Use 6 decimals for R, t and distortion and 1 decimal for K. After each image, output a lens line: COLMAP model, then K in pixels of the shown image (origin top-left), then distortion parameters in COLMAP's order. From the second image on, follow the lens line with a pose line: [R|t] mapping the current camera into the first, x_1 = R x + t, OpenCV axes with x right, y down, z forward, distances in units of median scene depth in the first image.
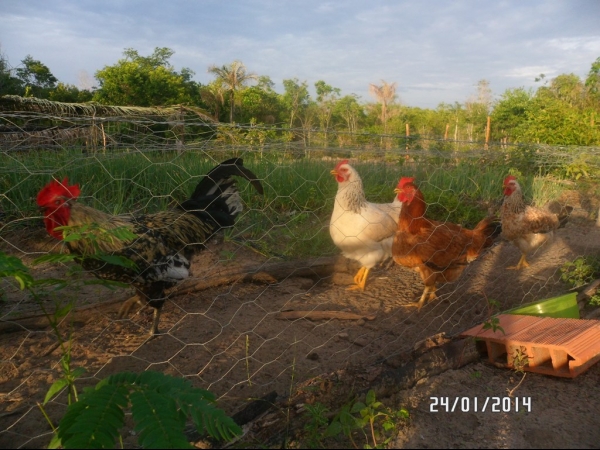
lens RADIAL K [[469.4, 0, 300.0], [0, 469.4, 225.0], [0, 0, 1]] dist [-0.176598, 0.173211]
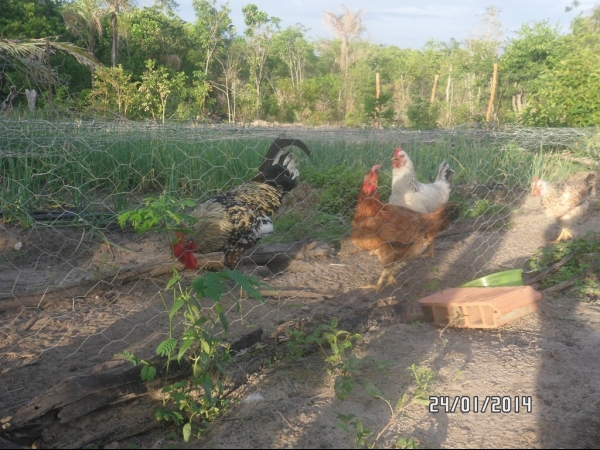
lens RADIAL K [[396.1, 0, 300.0], [0, 396.1, 225.0], [0, 0, 1]] dist [0.003996, 0.002068]
pose [[0.997593, -0.000703, 0.069342, 0.075618], [-0.002884, 0.998663, 0.051614, -0.023129], [-0.069286, -0.051690, 0.996257, 0.407885]]
